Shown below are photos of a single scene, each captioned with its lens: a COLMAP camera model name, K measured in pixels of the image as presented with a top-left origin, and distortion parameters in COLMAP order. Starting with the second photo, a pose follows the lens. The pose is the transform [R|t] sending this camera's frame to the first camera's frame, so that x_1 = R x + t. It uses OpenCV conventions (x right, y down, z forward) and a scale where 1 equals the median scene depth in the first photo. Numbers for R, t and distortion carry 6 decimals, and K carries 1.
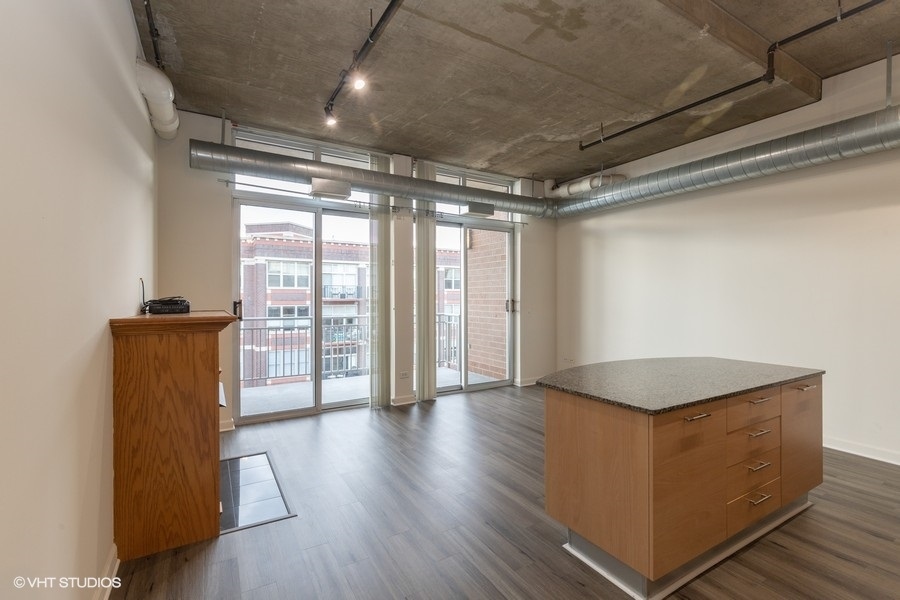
lens RADIAL K [[412.9, 0, 452.5], [0, 412.9, 295.1], [0, 0, 1]] dist [0.016310, 0.000203]
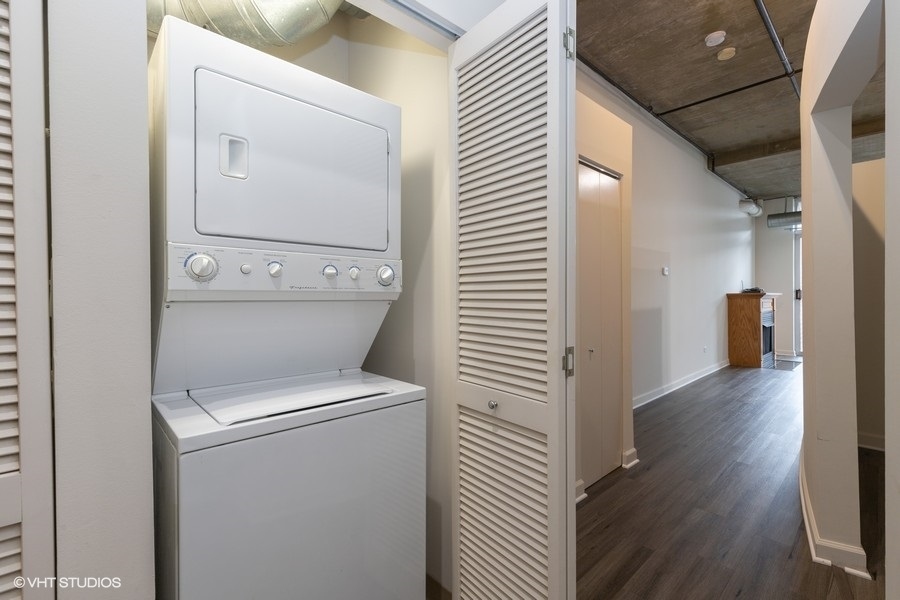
lens RADIAL K [[412.9, 0, 452.5], [0, 412.9, 295.1], [0, 0, 1]] dist [0.016310, 0.000203]
pose [[0.221824, -0.000419, -0.975087, 1.081567], [0.003656, 0.999993, 0.000402, 0.035303], [0.975080, -0.003654, 0.221825, -1.049361]]
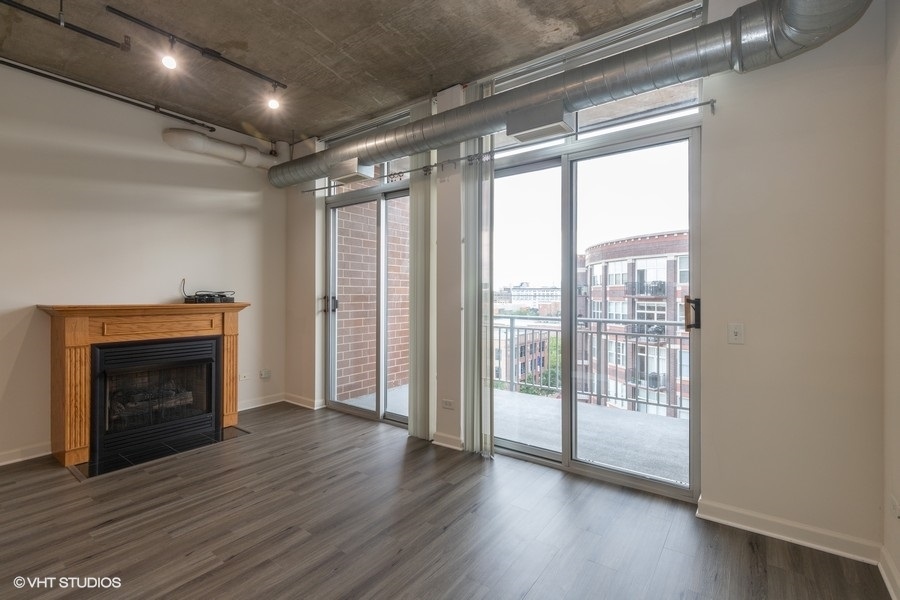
lens RADIAL K [[412.9, 0, 452.5], [0, 412.9, 295.1], [0, 0, 1]] dist [0.016310, 0.000203]
pose [[0.371500, 0.003149, -0.928428, 0.704120], [-0.002207, 0.999994, 0.002509, 0.010706], [0.928431, 0.001117, 0.371504, 0.987846]]
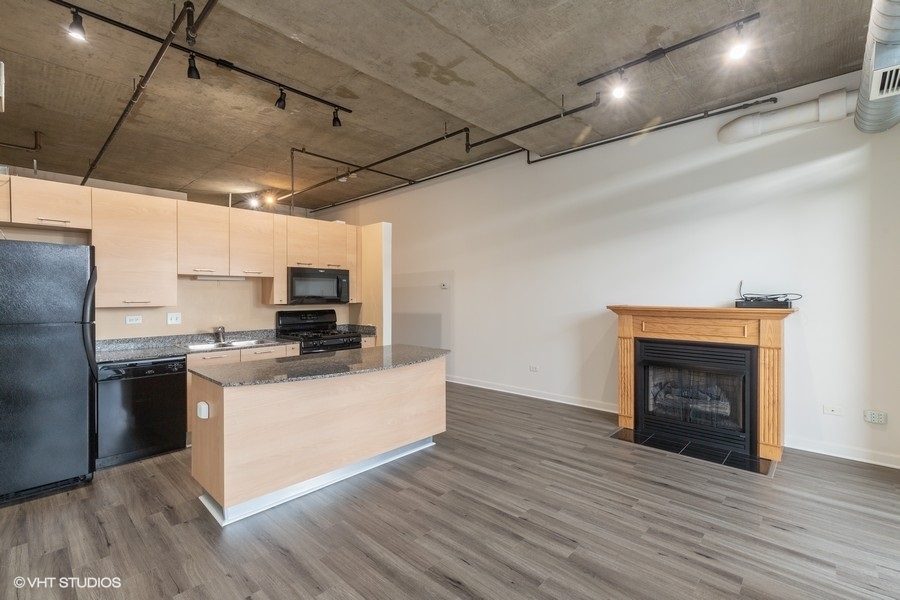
lens RADIAL K [[404.6, 0, 450.0], [0, 404.6, 300.0], [0, 0, 1]] dist [0.014759, 0.000039]
pose [[-0.964617, 0.006828, -0.263568, 0.368340], [0.003999, 0.999929, 0.011268, 0.005065], [0.263626, 0.009816, -0.964575, 1.503385]]
